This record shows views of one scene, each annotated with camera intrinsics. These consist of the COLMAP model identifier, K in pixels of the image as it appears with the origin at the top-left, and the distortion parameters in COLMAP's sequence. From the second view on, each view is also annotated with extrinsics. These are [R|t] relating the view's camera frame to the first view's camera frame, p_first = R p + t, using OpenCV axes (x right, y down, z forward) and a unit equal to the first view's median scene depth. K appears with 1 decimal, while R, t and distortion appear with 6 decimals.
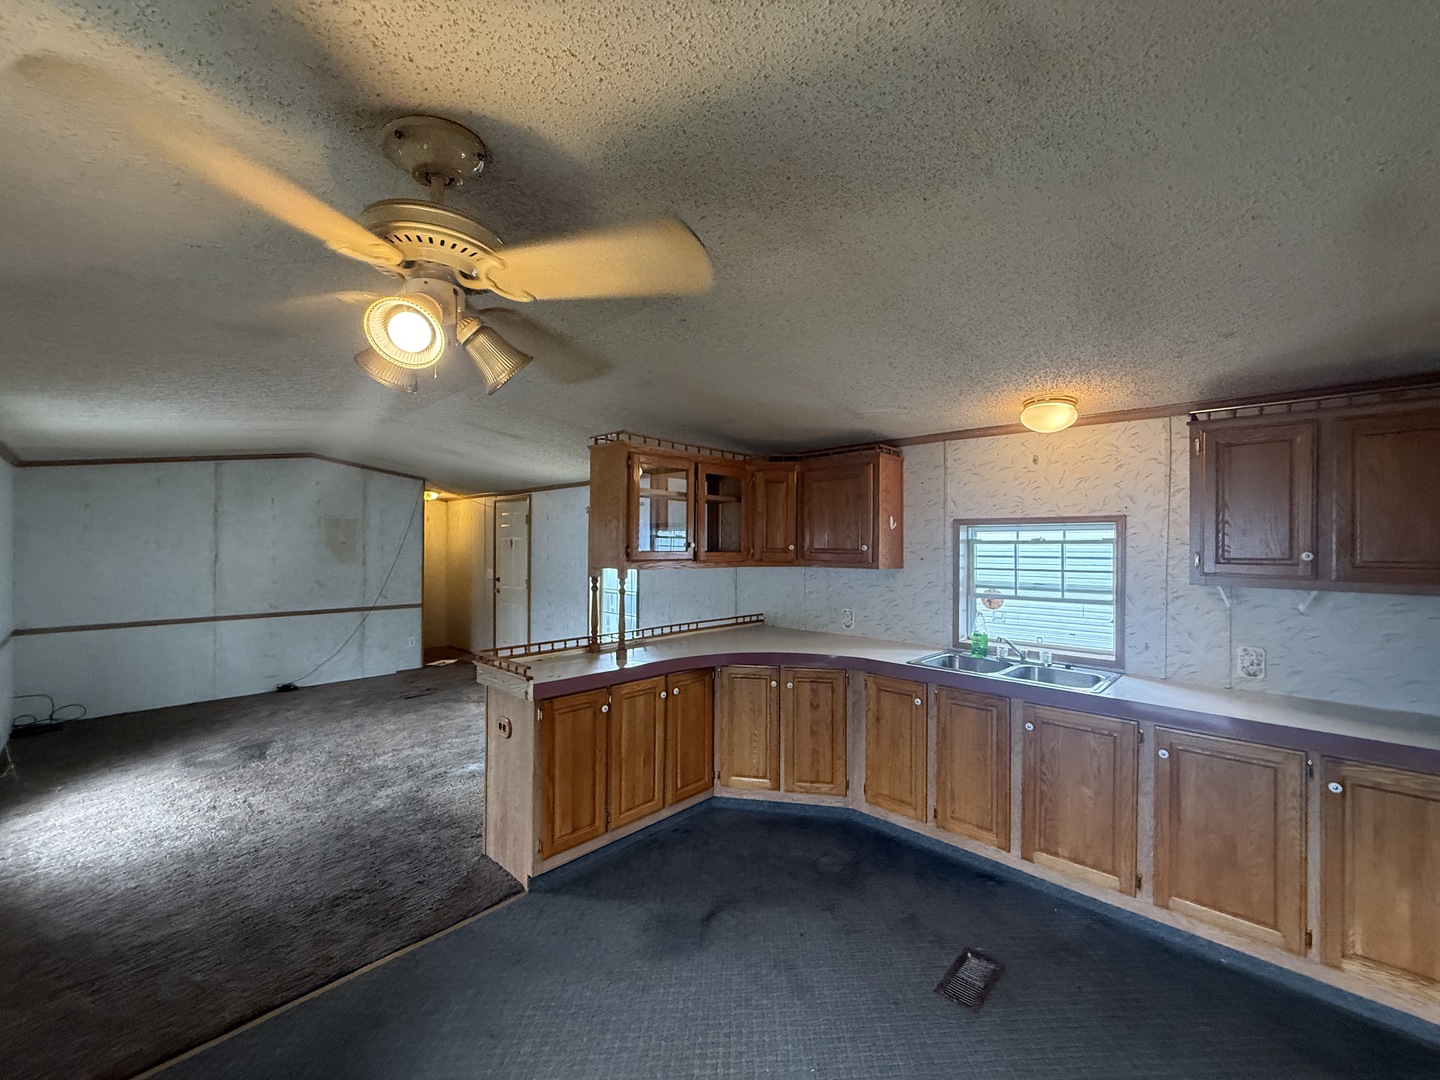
lens RADIAL K [[578.1, 0, 720.0], [0, 578.1, 540.0], [0, 0, 1]] dist [0.000047, -0.000104]
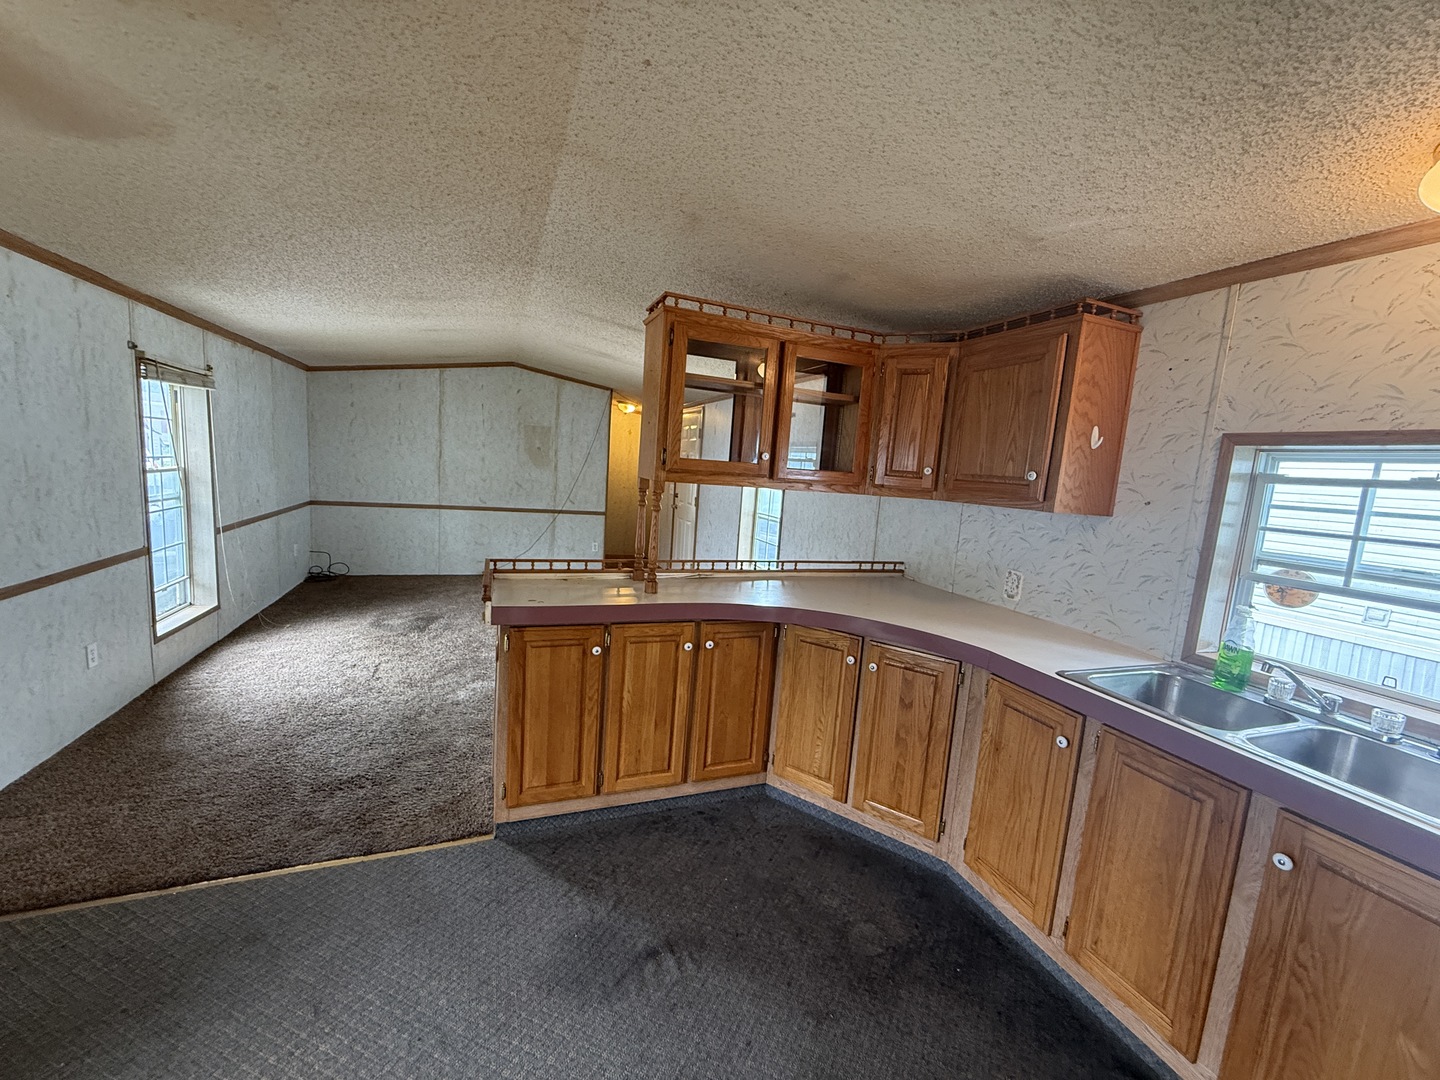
lens RADIAL K [[574.5, 0, 720.0], [0, 574.5, 540.0], [0, 0, 1]] dist [-0.000498, 0.000196]
pose [[0.900767, 0.112557, -0.419464, 0.221878], [-0.062220, 0.989314, 0.131855, 0.021709], [0.429823, -0.092671, 0.898145, 0.311061]]
